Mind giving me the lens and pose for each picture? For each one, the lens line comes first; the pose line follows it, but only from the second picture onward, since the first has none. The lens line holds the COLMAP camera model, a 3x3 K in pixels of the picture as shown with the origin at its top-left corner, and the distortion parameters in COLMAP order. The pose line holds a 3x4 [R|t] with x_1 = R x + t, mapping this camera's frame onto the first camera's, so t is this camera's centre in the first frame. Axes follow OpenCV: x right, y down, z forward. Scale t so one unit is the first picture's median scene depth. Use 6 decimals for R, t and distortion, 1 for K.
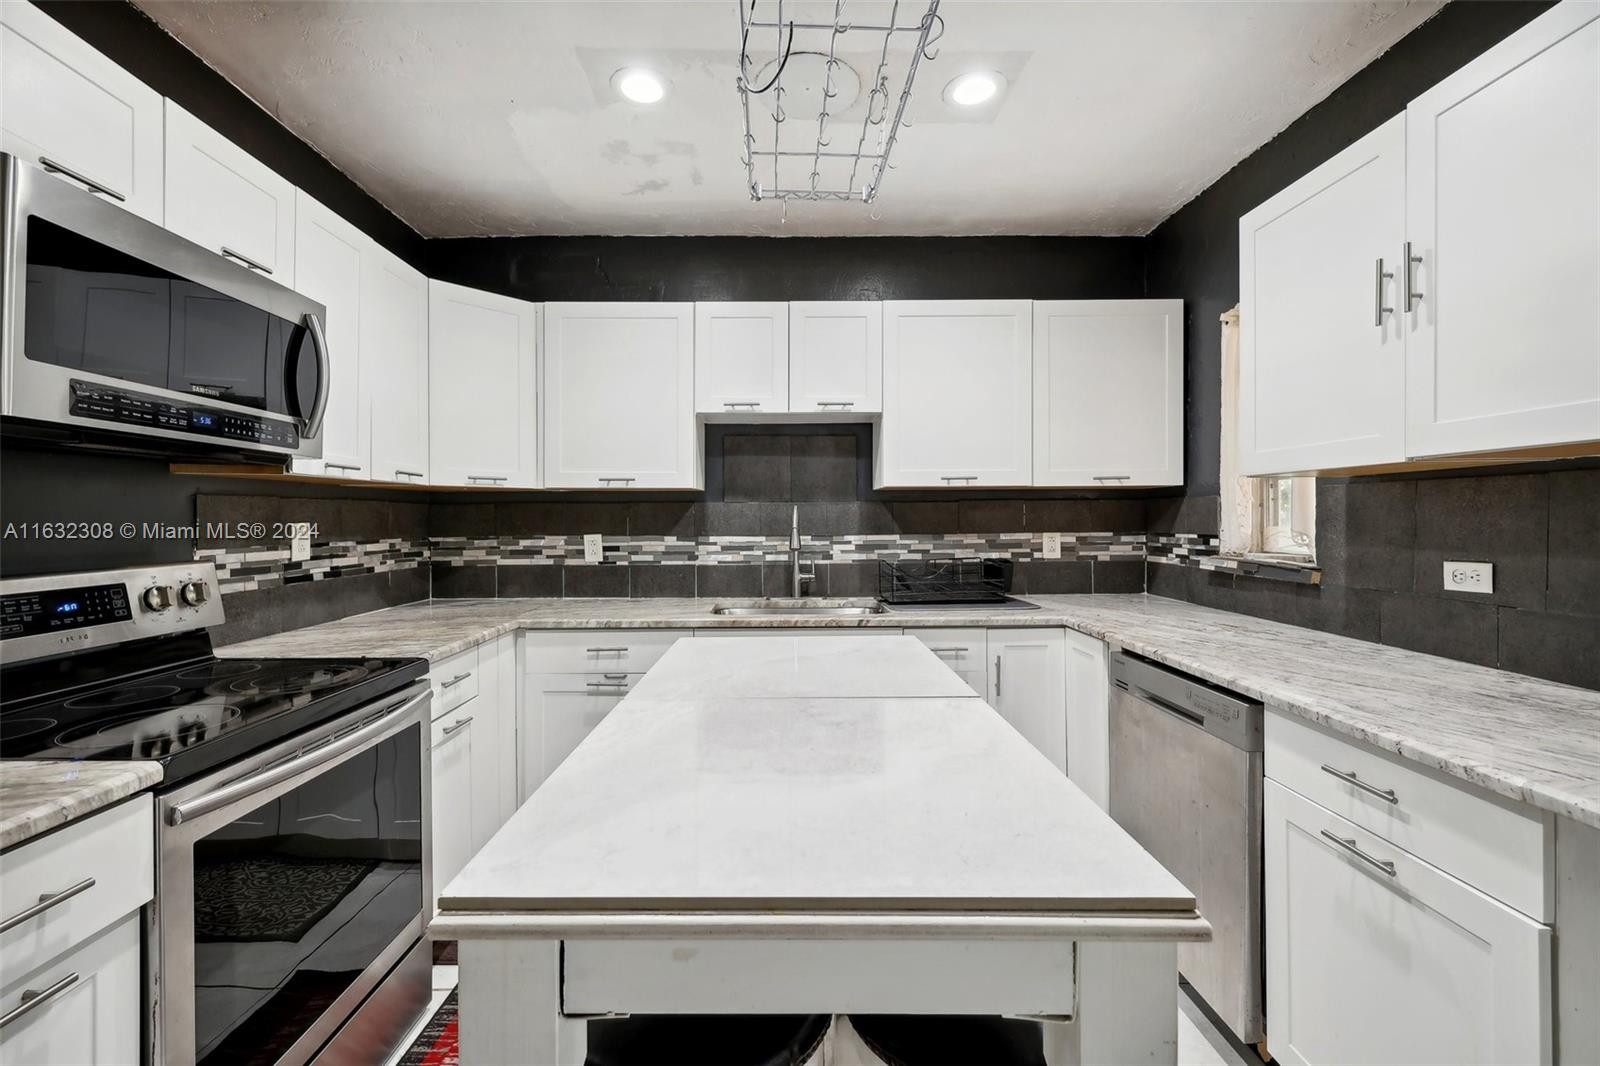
lens RADIAL K [[686.1, 0, 787.5], [0, 686.1, 516.9], [0, 0, 1]] dist [0.003129, -0.000053]
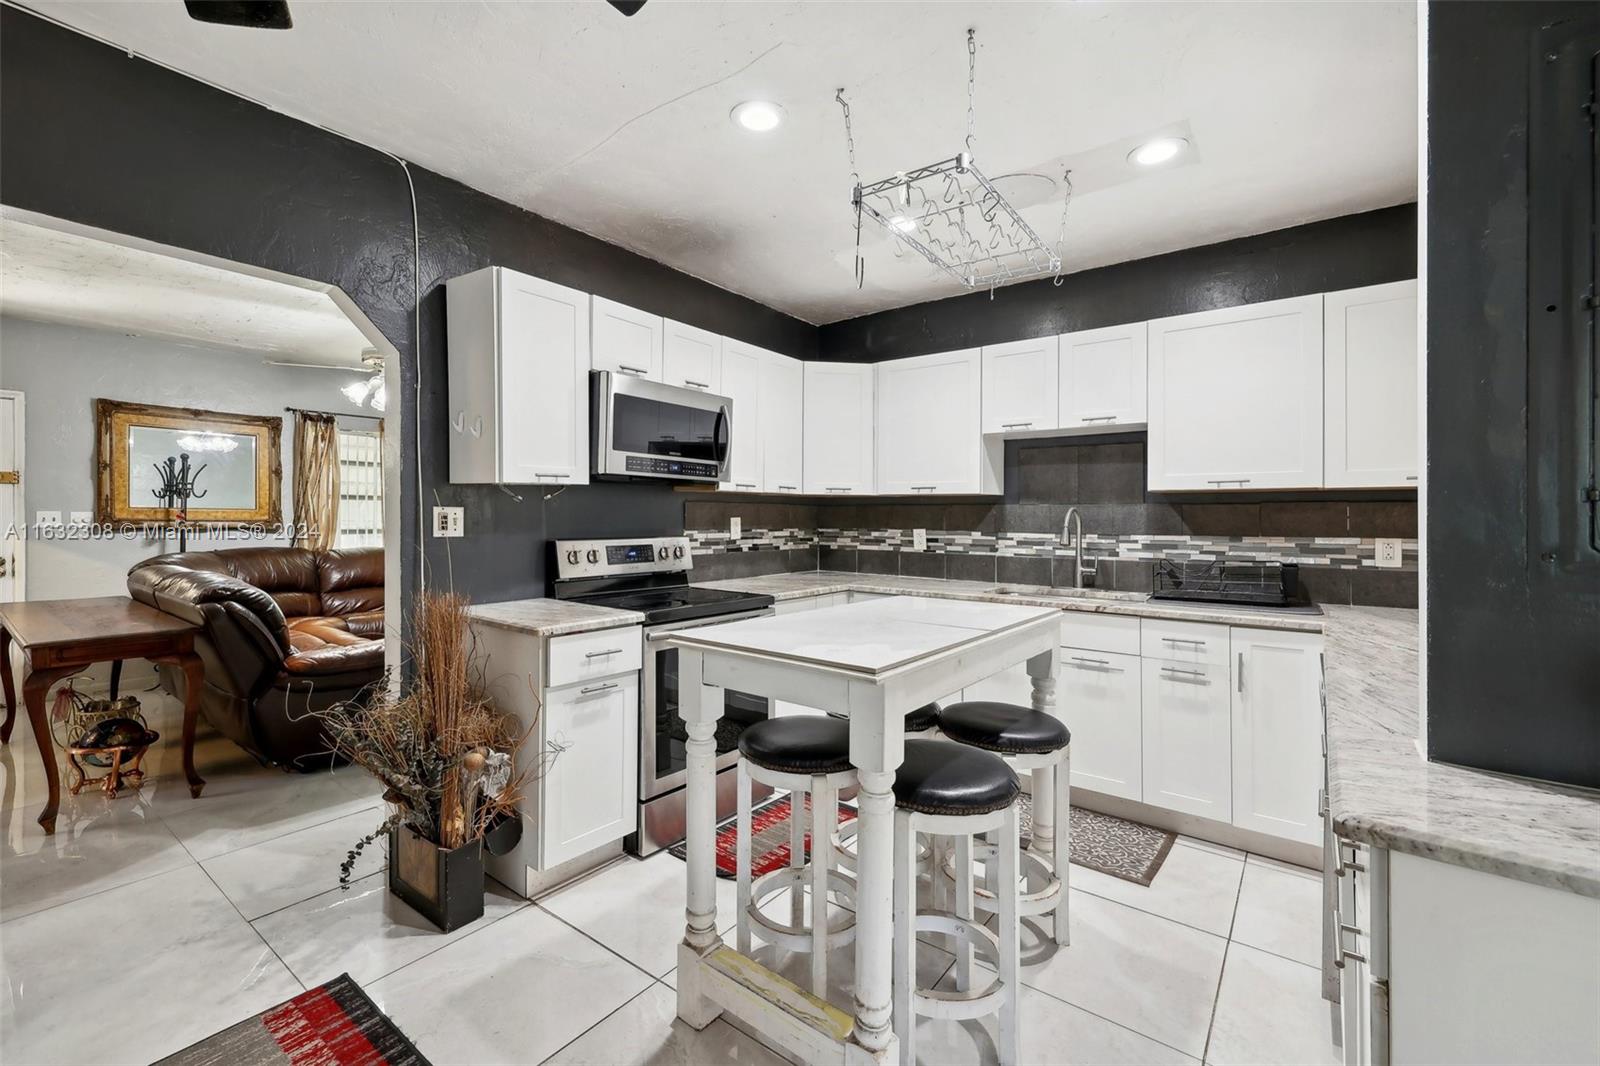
lens RADIAL K [[697.6, 0, 772.2], [0, 697.6, 510.9], [0, 0, 1]] dist [0.017160, -0.000039]
pose [[0.775805, 0.005218, -0.630951, 0.366841], [-0.009919, 0.999943, -0.003926, -0.001170], [0.630895, 0.009304, 0.775813, -0.234929]]
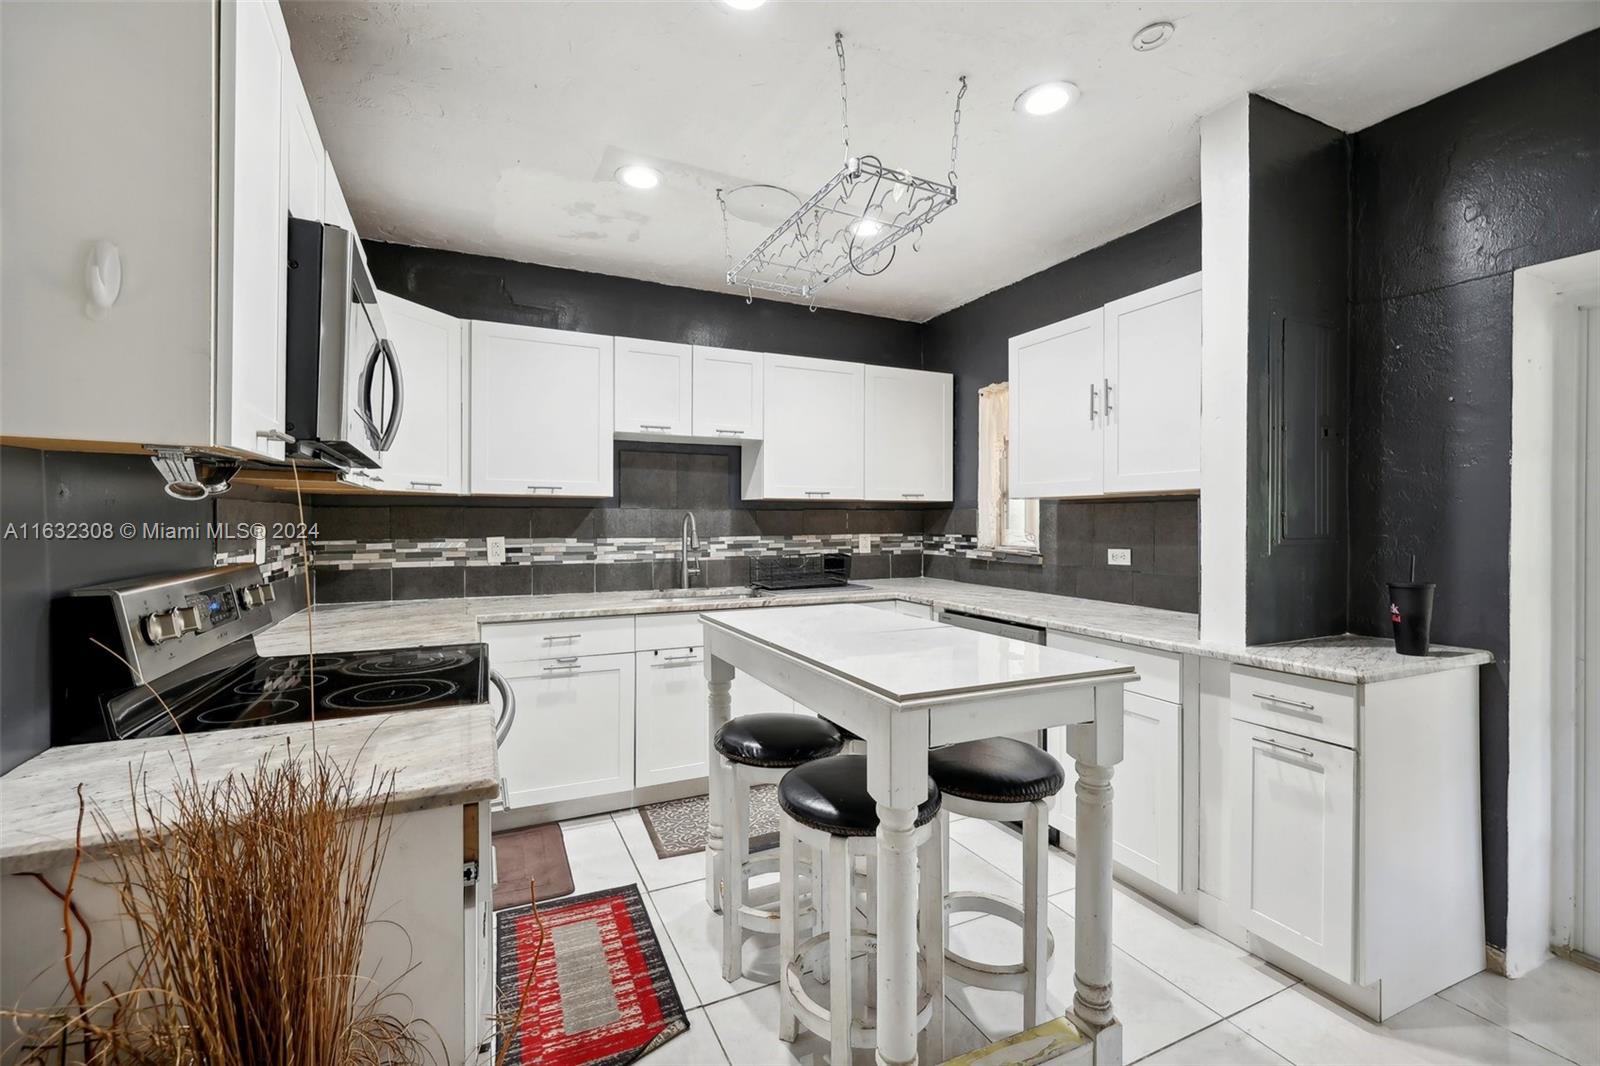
lens RADIAL K [[686.1, 0, 787.5], [0, 686.1, 516.9], [0, 0, 1]] dist [0.003129, -0.000053]
pose [[0.907210, 0.007229, 0.420617, -0.343980], [-0.005607, 0.999971, -0.005092, -0.003133], [-0.420642, 0.002261, 0.907224, -0.171233]]
